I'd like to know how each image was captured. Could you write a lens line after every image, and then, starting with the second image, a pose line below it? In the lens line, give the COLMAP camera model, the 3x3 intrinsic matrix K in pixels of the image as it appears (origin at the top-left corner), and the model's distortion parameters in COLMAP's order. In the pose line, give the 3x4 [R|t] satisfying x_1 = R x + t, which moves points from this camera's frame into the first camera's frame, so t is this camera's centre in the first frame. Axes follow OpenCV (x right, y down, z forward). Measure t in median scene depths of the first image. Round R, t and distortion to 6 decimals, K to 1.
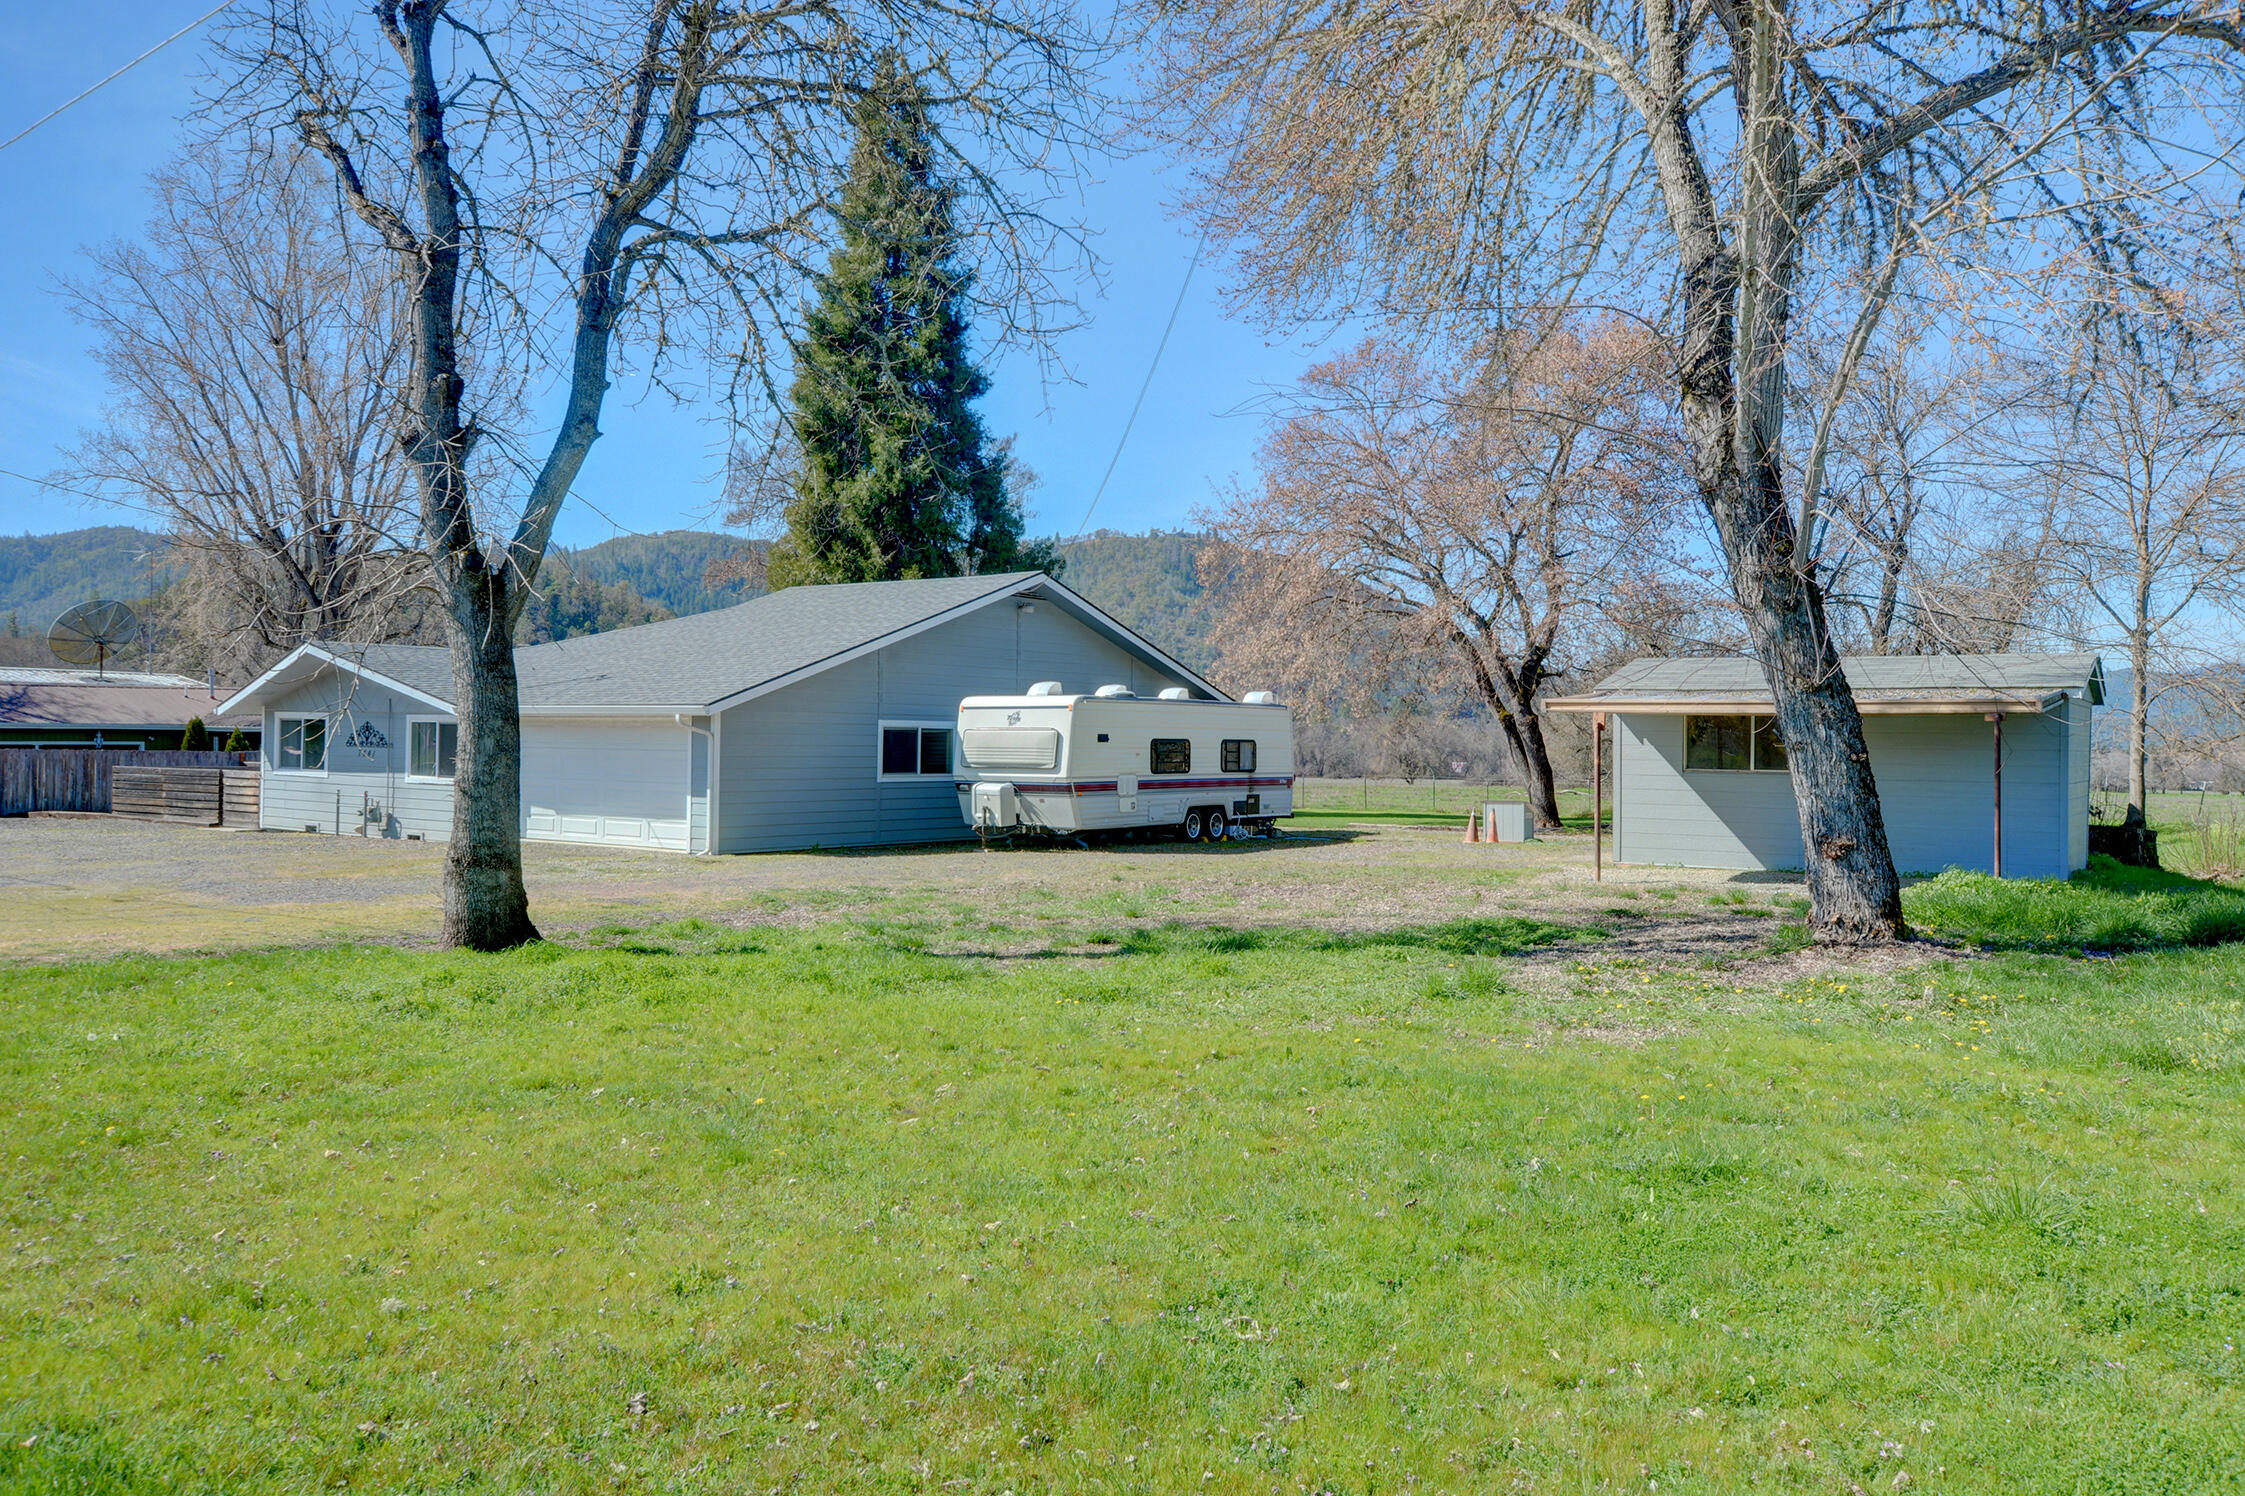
lens RADIAL K [[1723.7, 0, 1129.5], [0, 1723.7, 749.8], [0, 0, 1]] dist [0.004784, 0.018881]
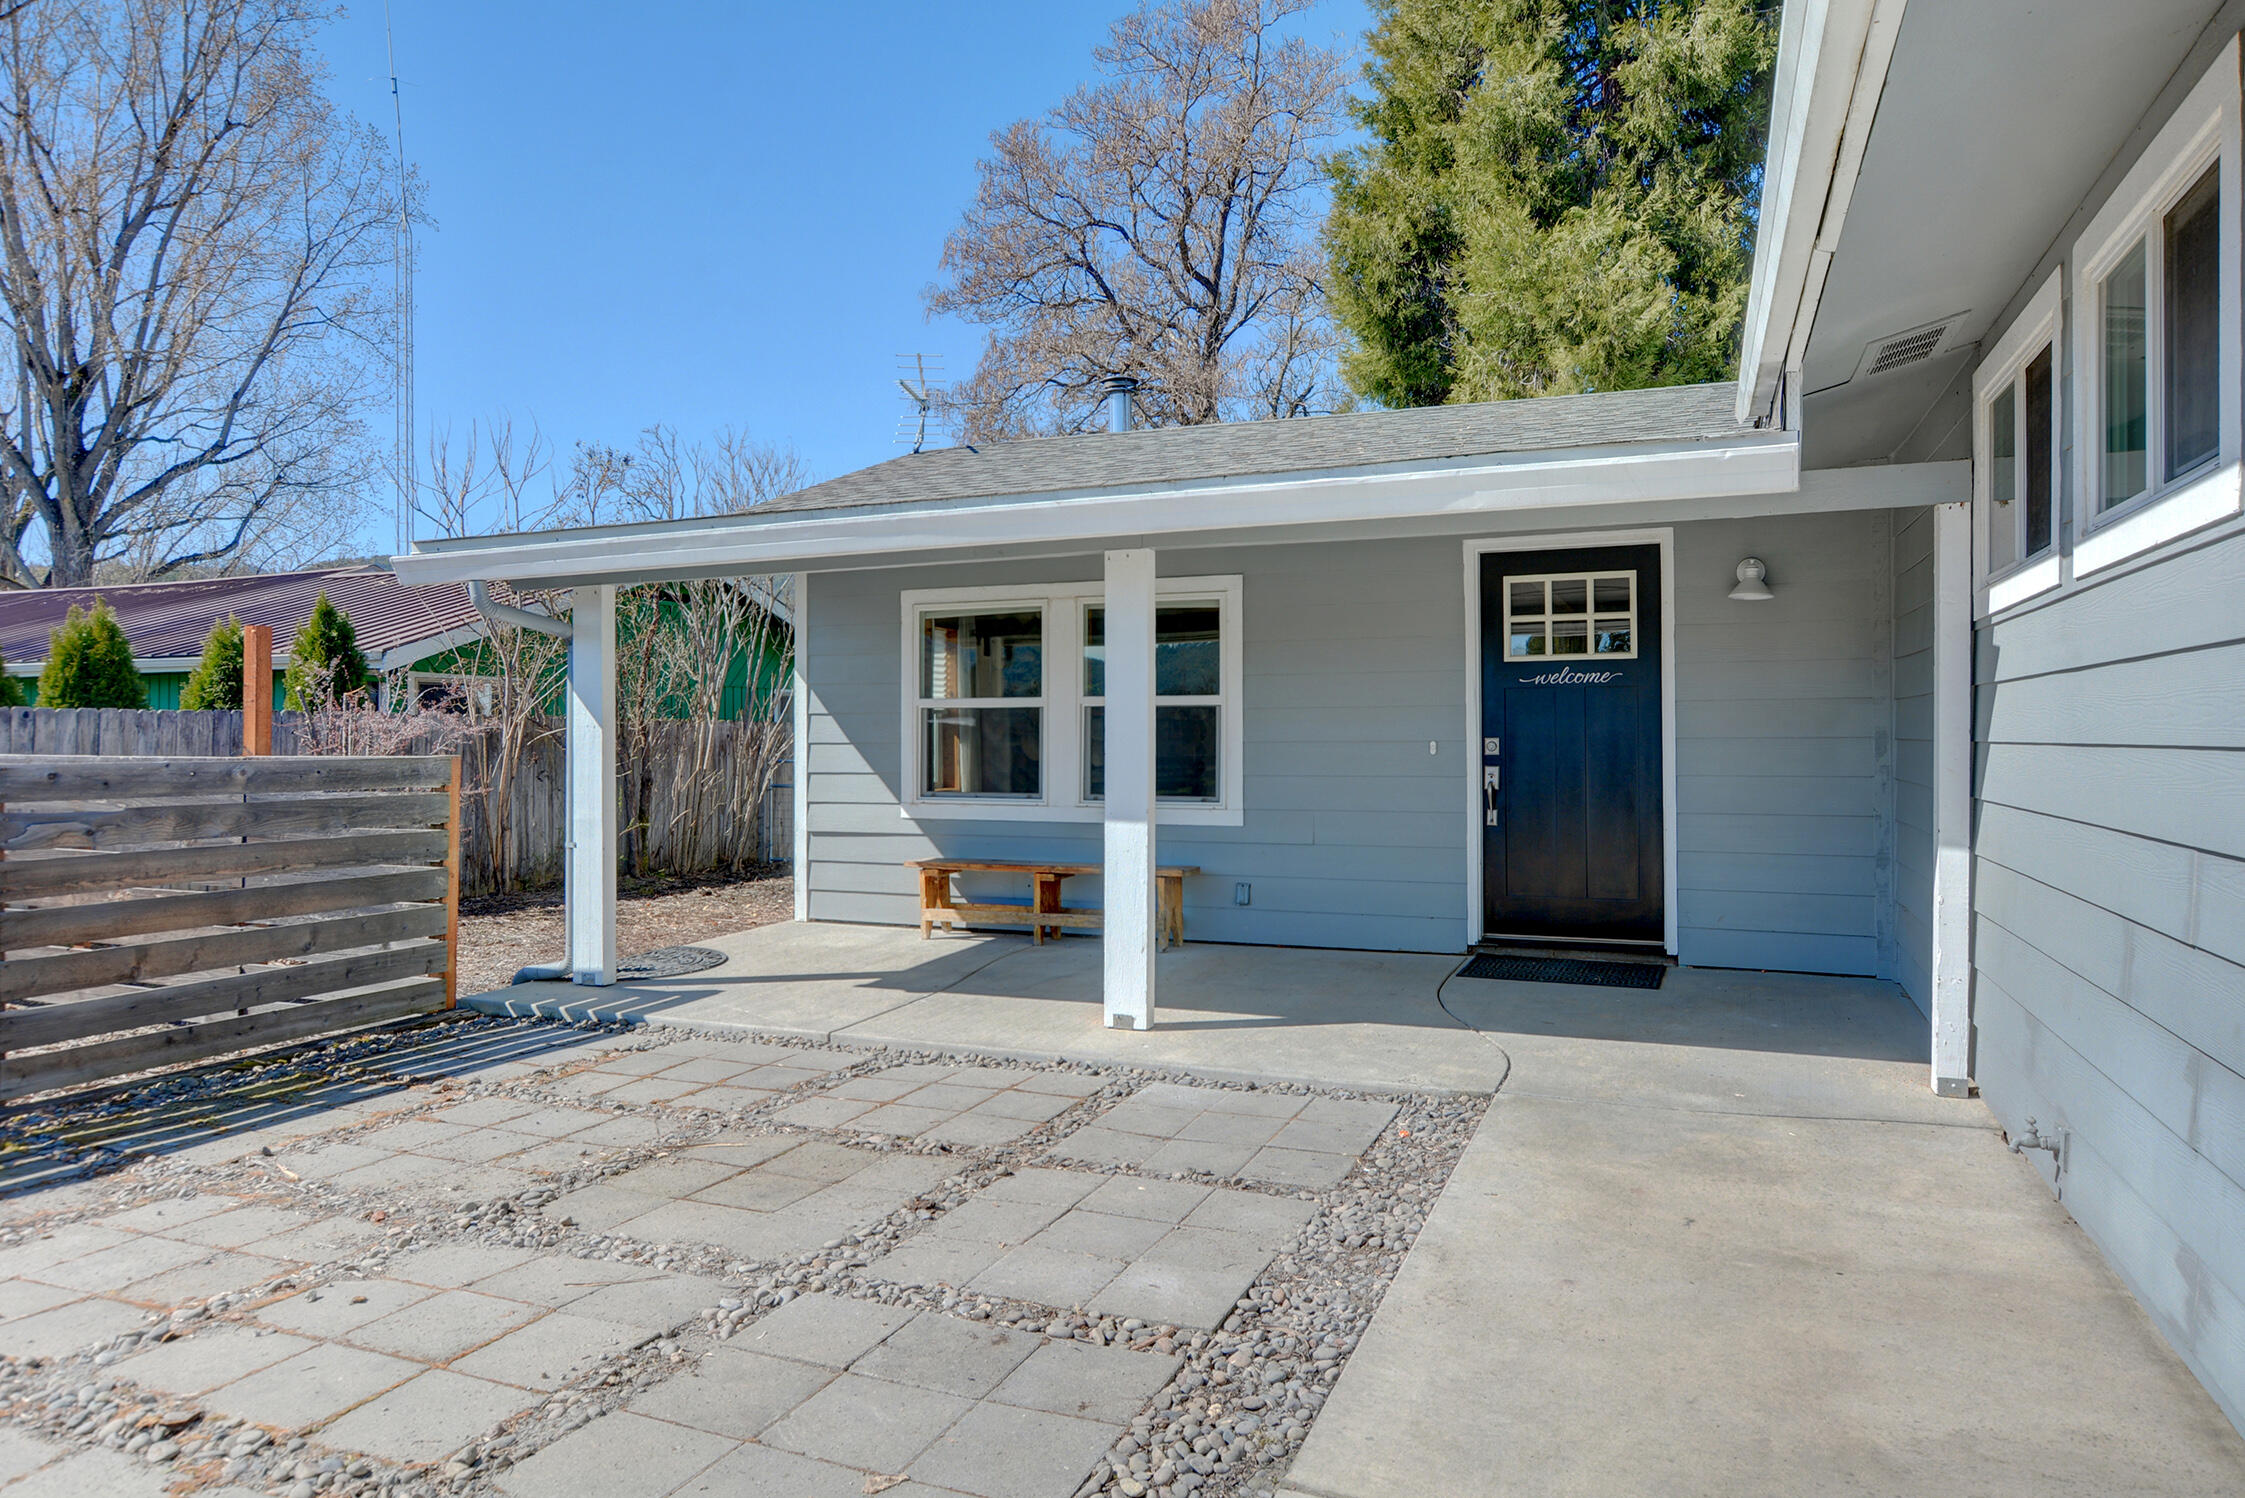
lens RADIAL K [[1388.3, 0, 1120.6], [0, 1388.3, 741.6], [0, 0, 1]] dist [-0.005234, -0.001450]
pose [[0.971941, -0.015534, 0.234712, -0.737353], [0.016026, 0.999872, -0.000188, 0.015792], [-0.234679, 0.003945, 0.972065, 1.469820]]
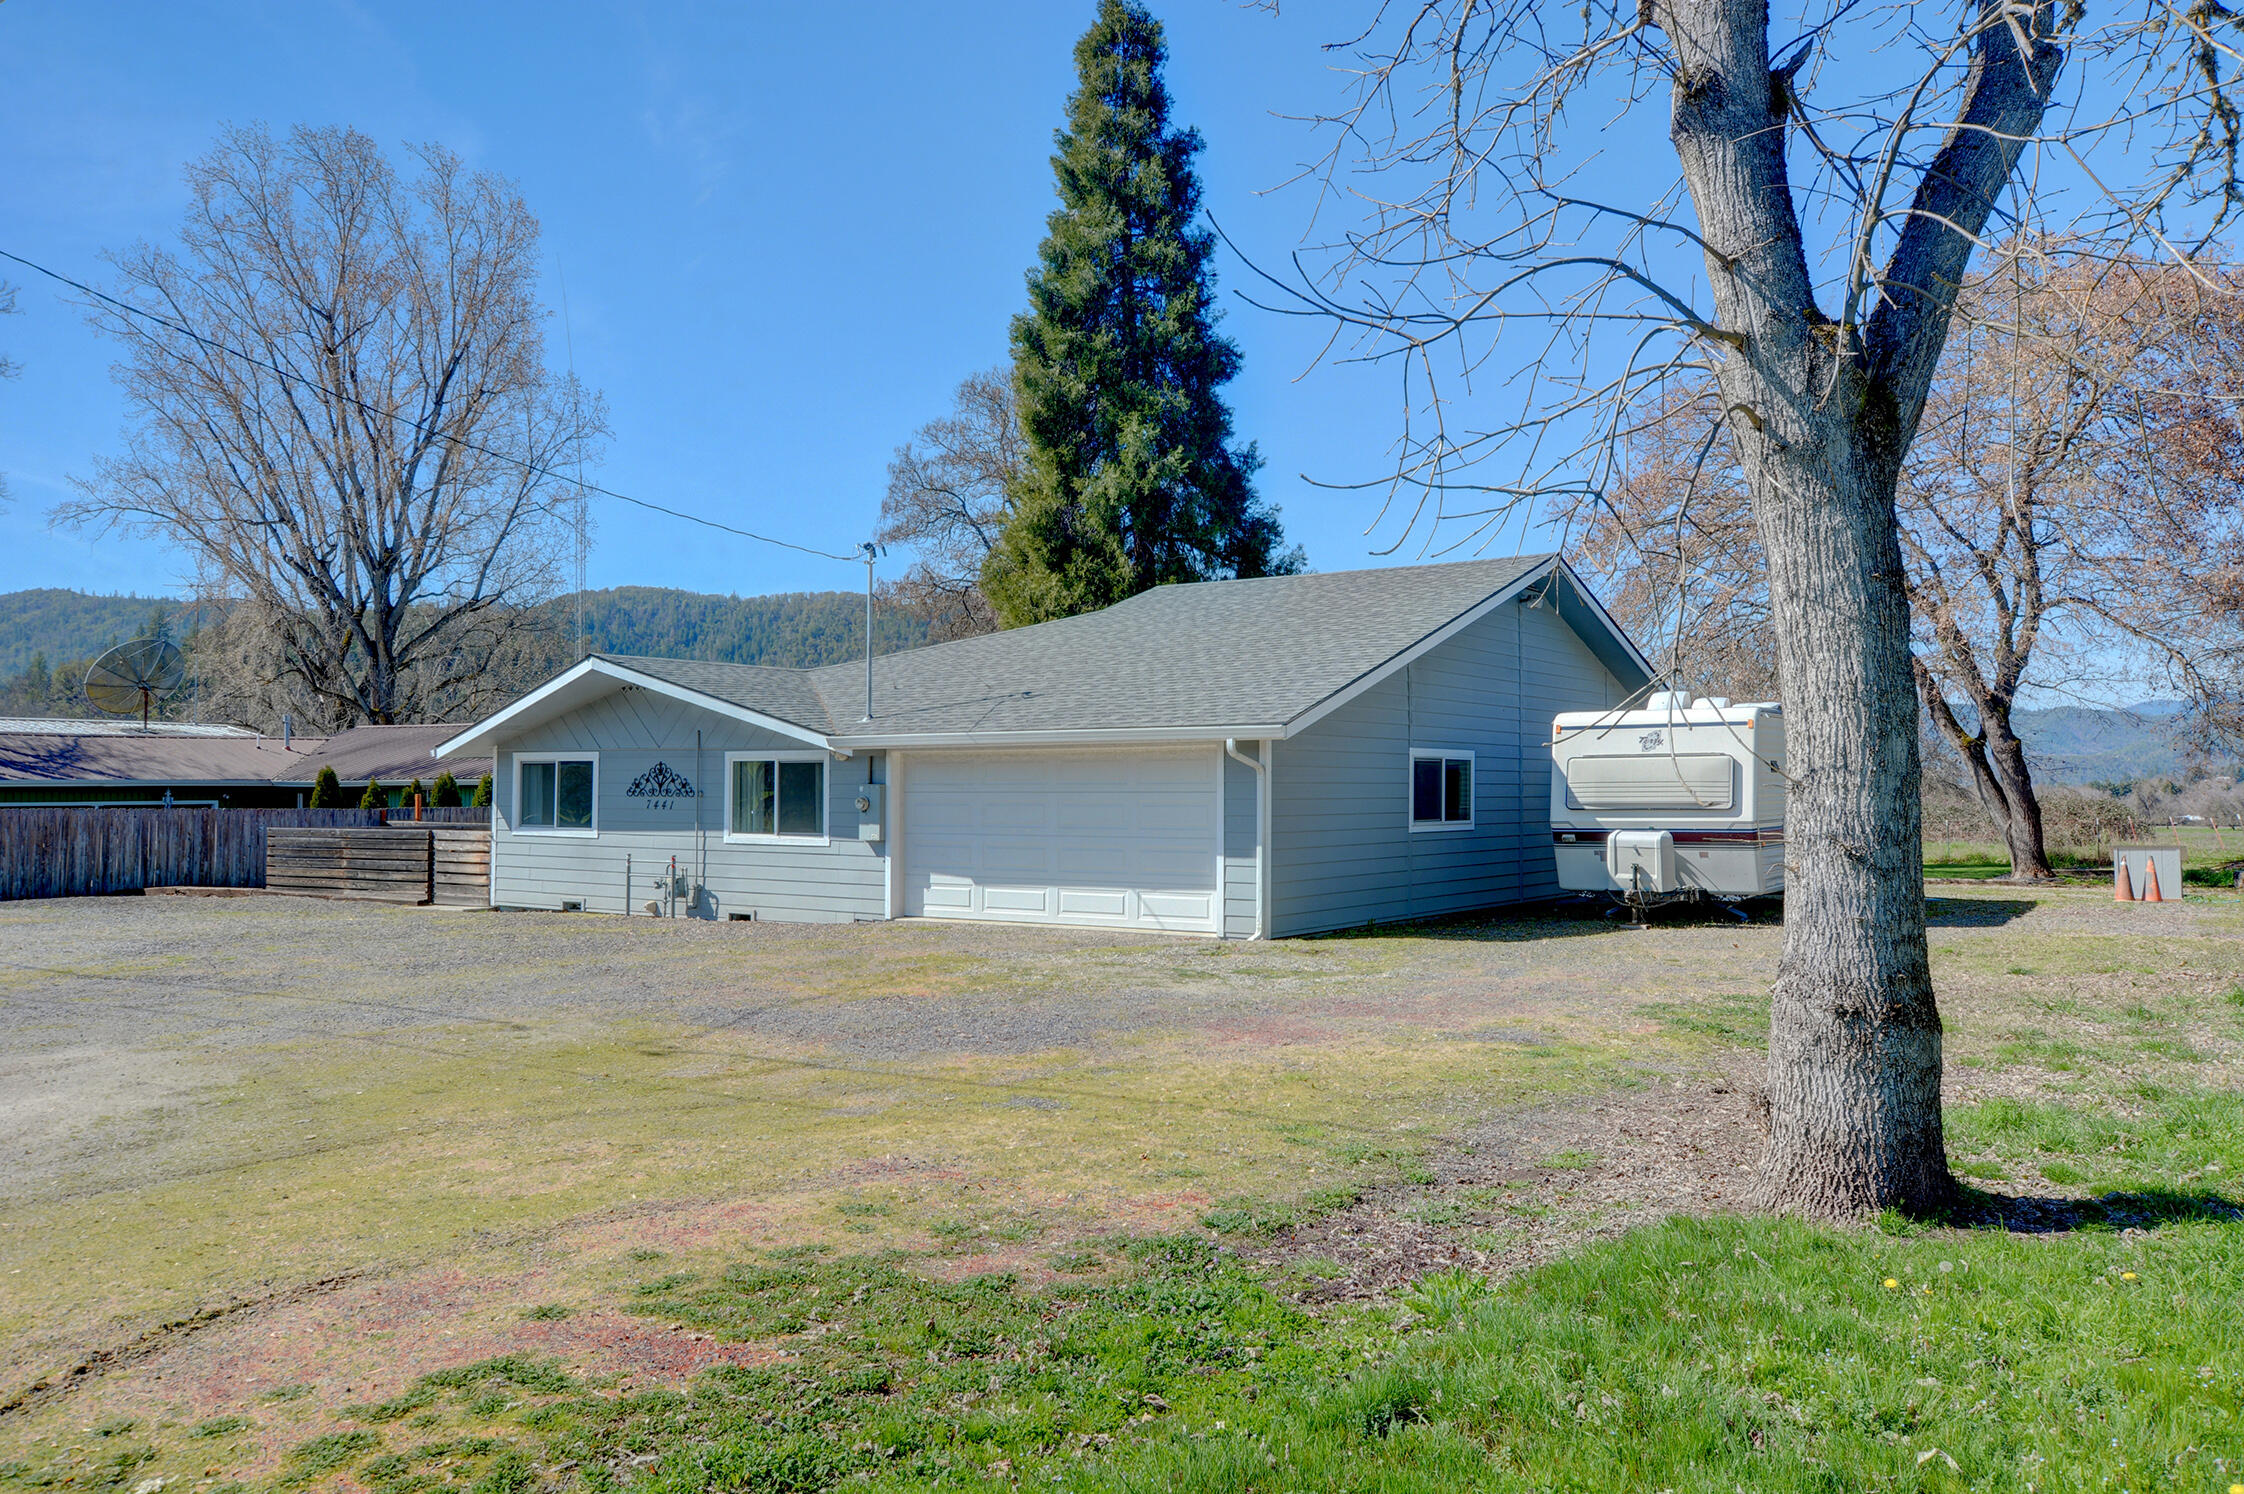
lens RADIAL K [[1723.0, 0, 1128.9], [0, 1723.0, 748.8], [0, 0, 1]] dist [0.004784, 0.018881]
pose [[0.999509, -0.013637, 0.028223, -0.347829], [0.014475, 0.999454, -0.029708, 0.003900], [-0.027803, 0.030102, 0.999160, 0.329871]]
